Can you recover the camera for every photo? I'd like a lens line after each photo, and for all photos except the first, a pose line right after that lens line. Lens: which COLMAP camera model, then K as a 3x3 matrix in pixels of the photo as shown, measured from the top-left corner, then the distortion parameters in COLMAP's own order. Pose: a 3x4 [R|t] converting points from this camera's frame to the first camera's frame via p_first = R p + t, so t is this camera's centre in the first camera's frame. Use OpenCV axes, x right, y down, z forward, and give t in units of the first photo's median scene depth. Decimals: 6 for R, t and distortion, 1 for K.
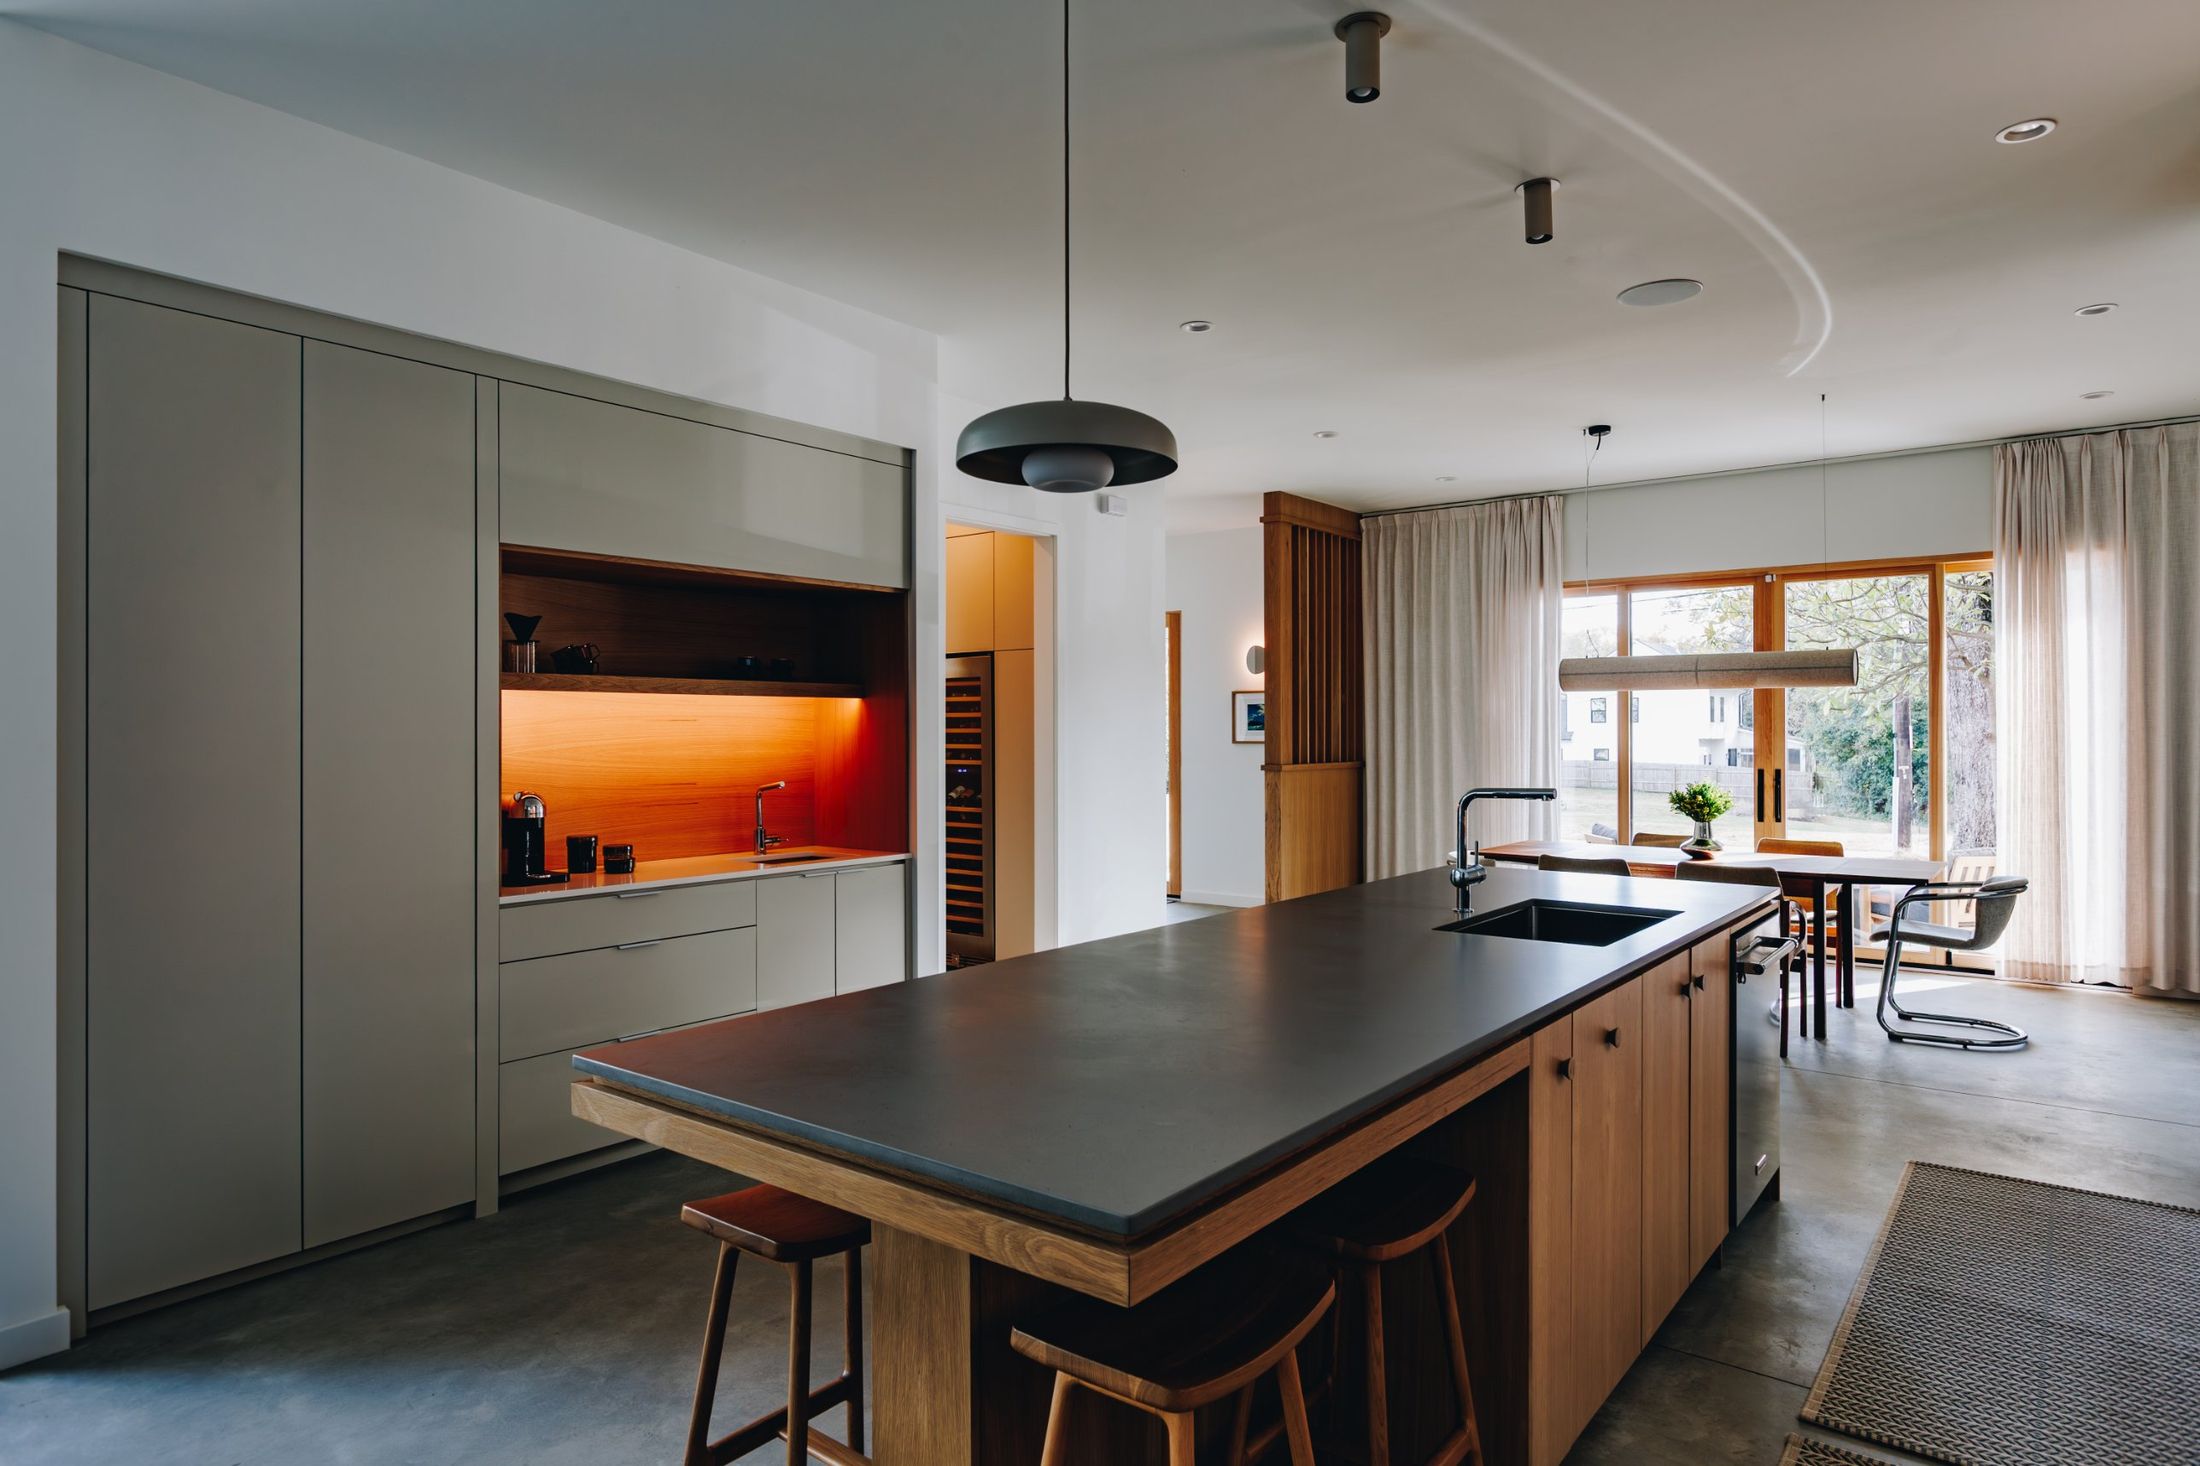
lens RADIAL K [[1265.6, 0, 1100.4], [0, 1265.6, 729.7], [0, 0, 1]] dist [-0.005727, -0.000547]
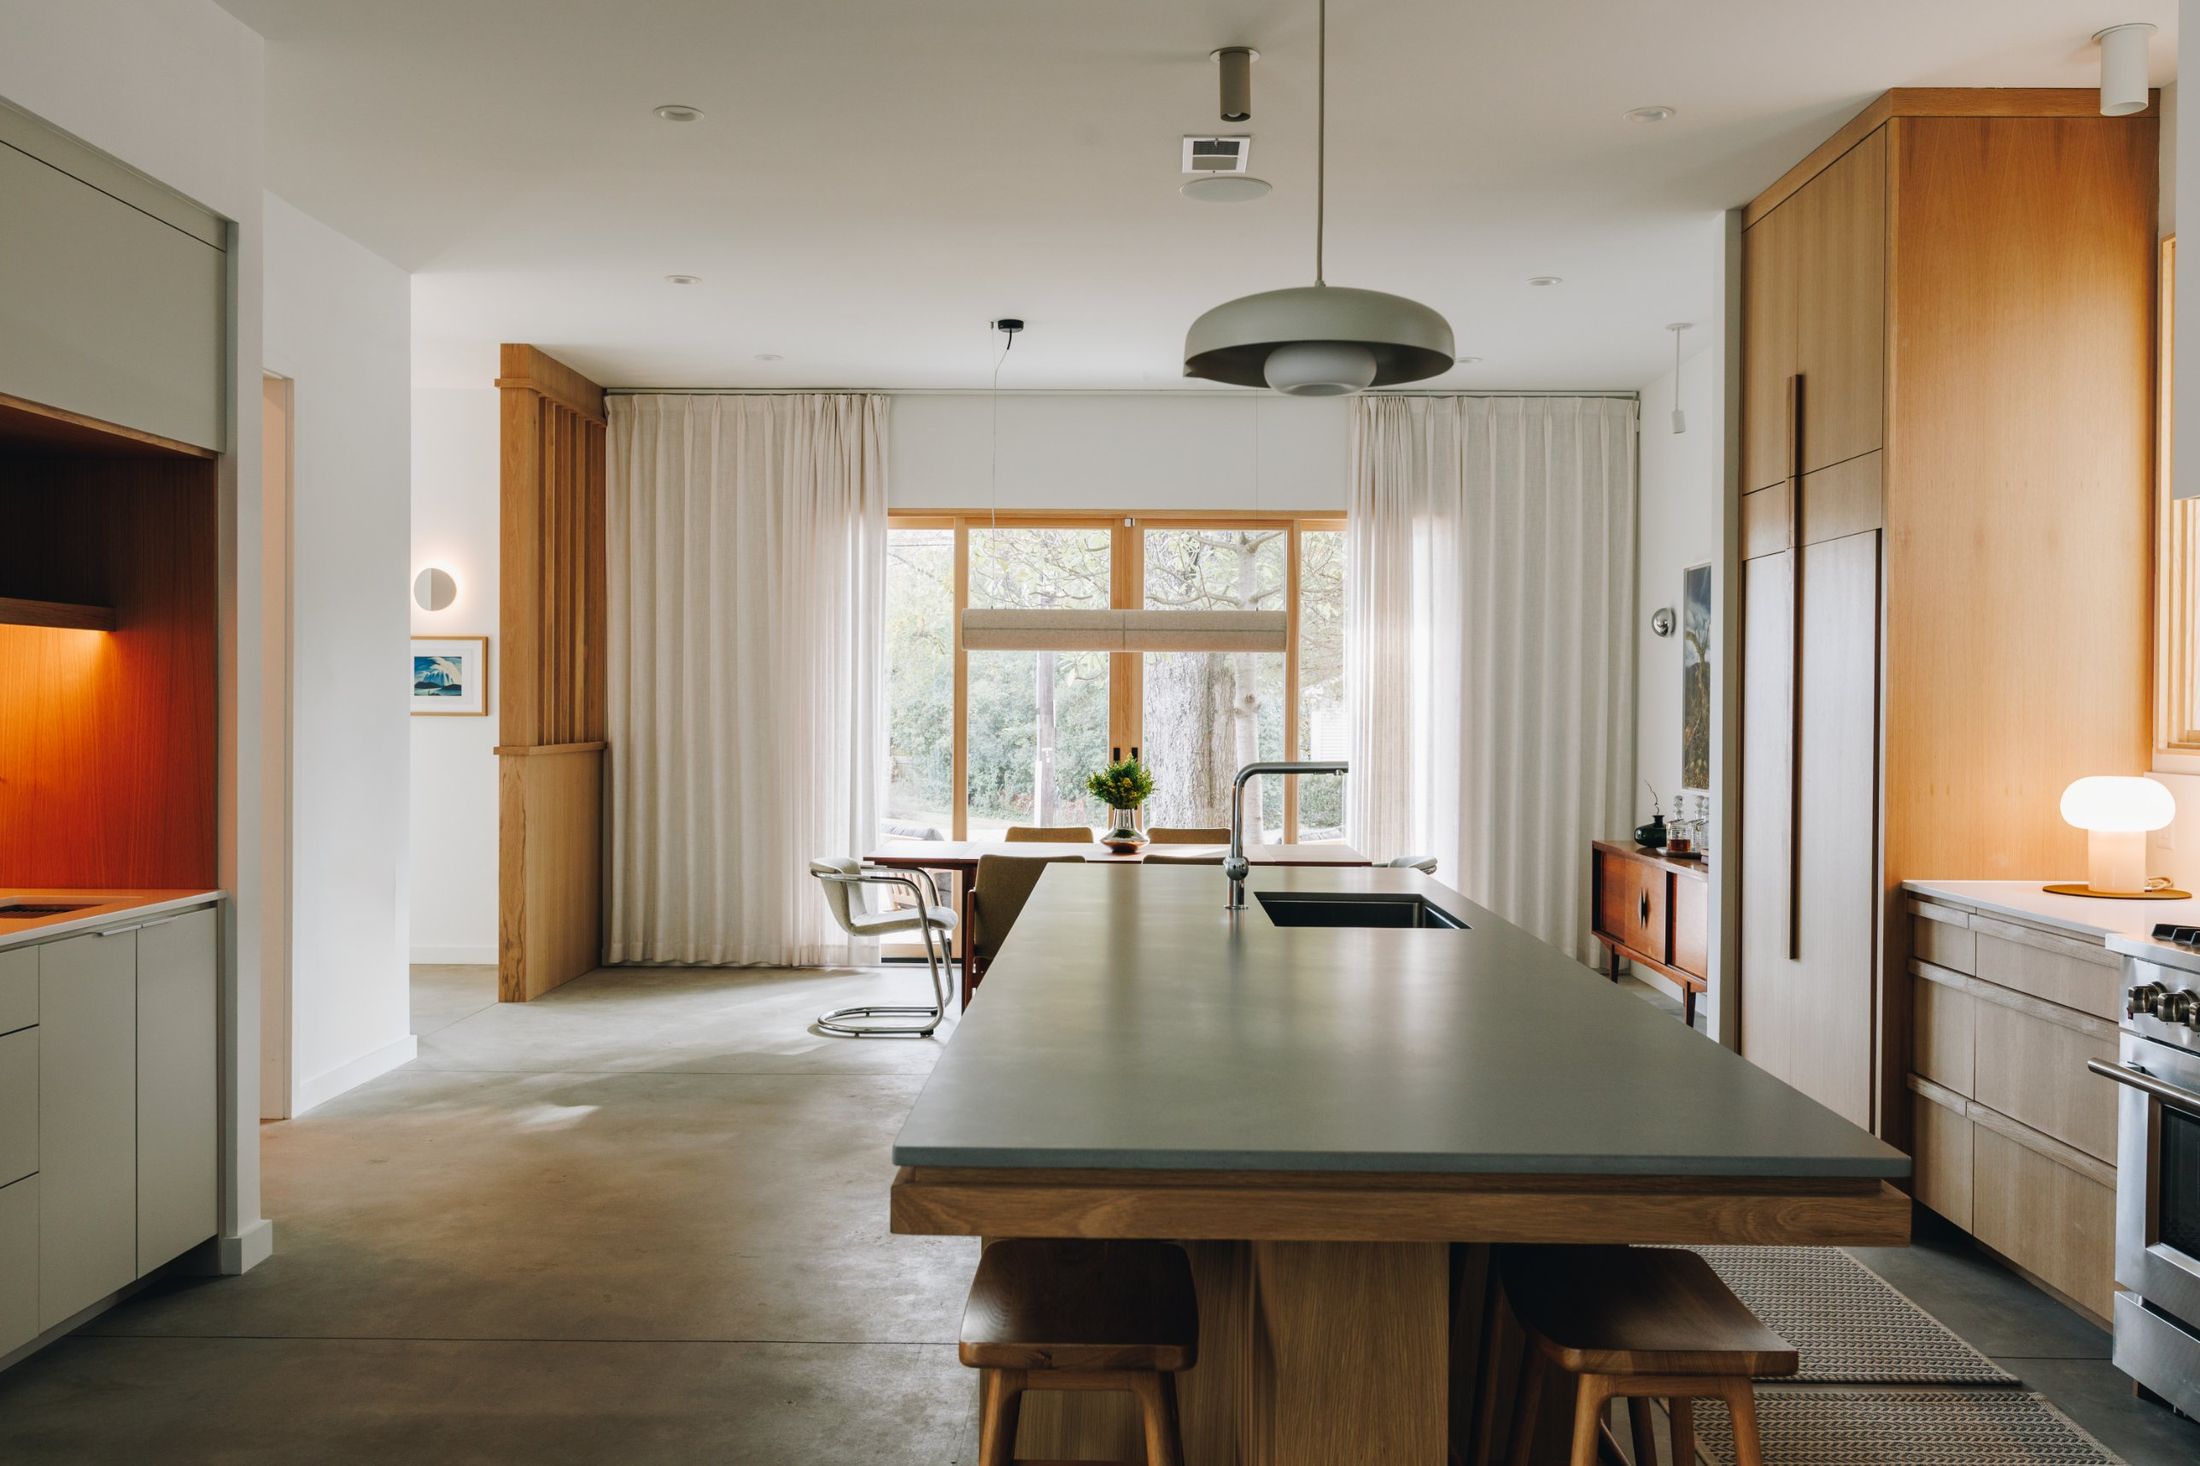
lens RADIAL K [[1811.9, 0, 1100.0], [0, 1811.9, 735.7], [0, 0, 1]] dist [0.011058, 0.005068]
pose [[0.800325, -0.002240, 0.599562, -0.217671], [-0.009194, 0.999830, 0.016008, 0.003918], [-0.599496, -0.018324, 0.800168, 0.034824]]
